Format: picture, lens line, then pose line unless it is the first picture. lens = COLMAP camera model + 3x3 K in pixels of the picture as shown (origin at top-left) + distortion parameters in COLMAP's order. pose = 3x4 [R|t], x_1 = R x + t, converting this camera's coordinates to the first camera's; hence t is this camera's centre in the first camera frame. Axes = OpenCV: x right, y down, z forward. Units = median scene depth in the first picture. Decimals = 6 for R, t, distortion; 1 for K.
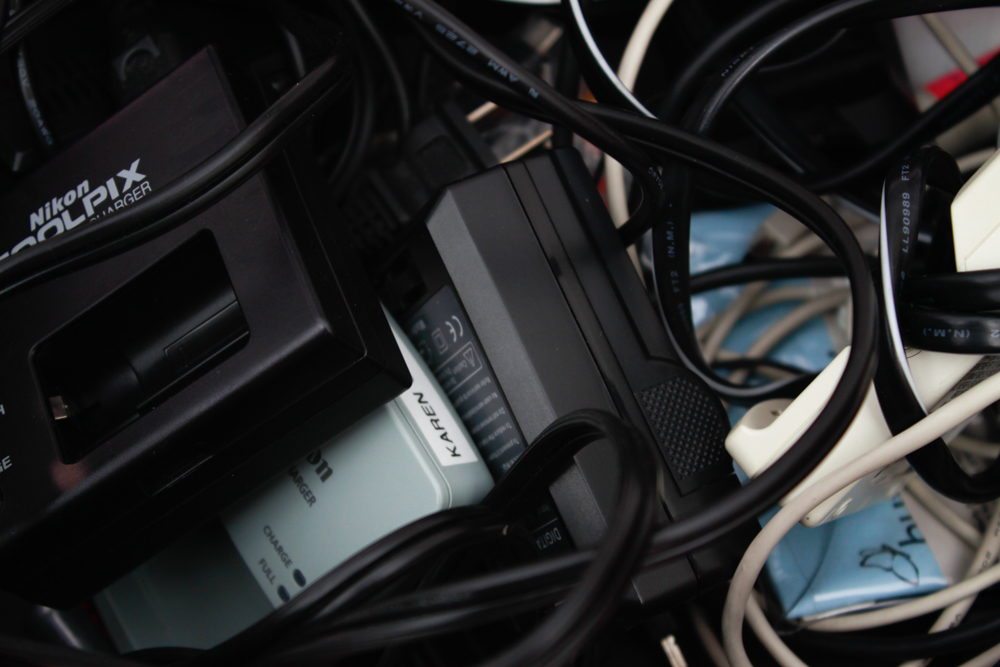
lens RADIAL K [[2047.9, 0, 498.9], [0, 2047.9, 333.6], [0, 0, 1]] dist [-0.035225, 0.000000]
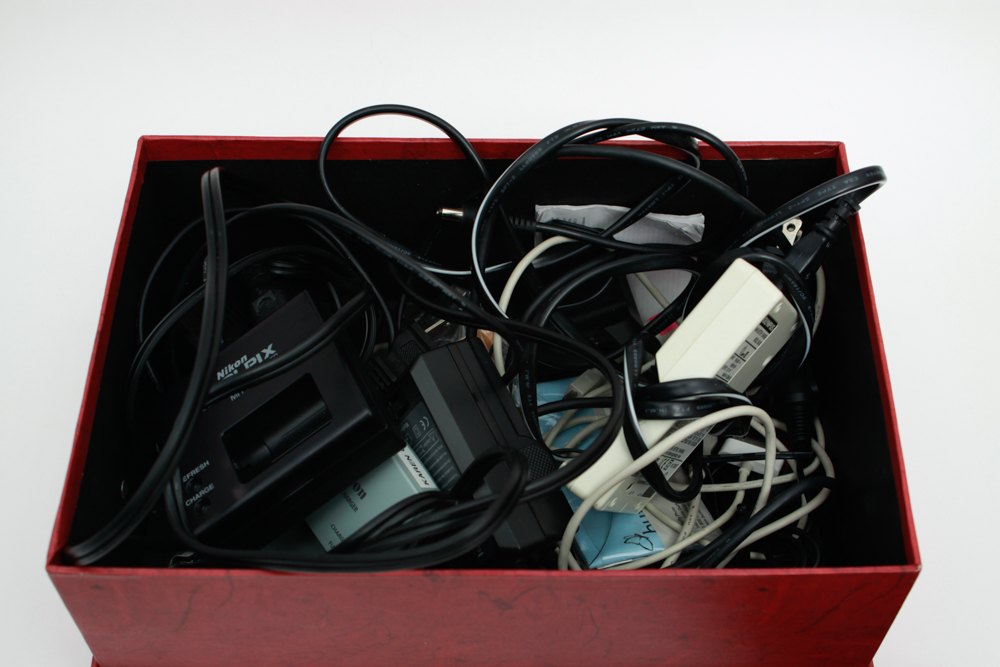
lens RADIAL K [[1459.7, 0, 501.0], [0, 1459.7, 333.5], [0, 0, 1]] dist [0.024069, 0.000000]
pose [[0.996635, -0.014255, 0.080723, -0.062322], [0.028400, 0.983819, -0.176900, 0.171810], [-0.076895, 0.178597, 0.980913, -0.473858]]
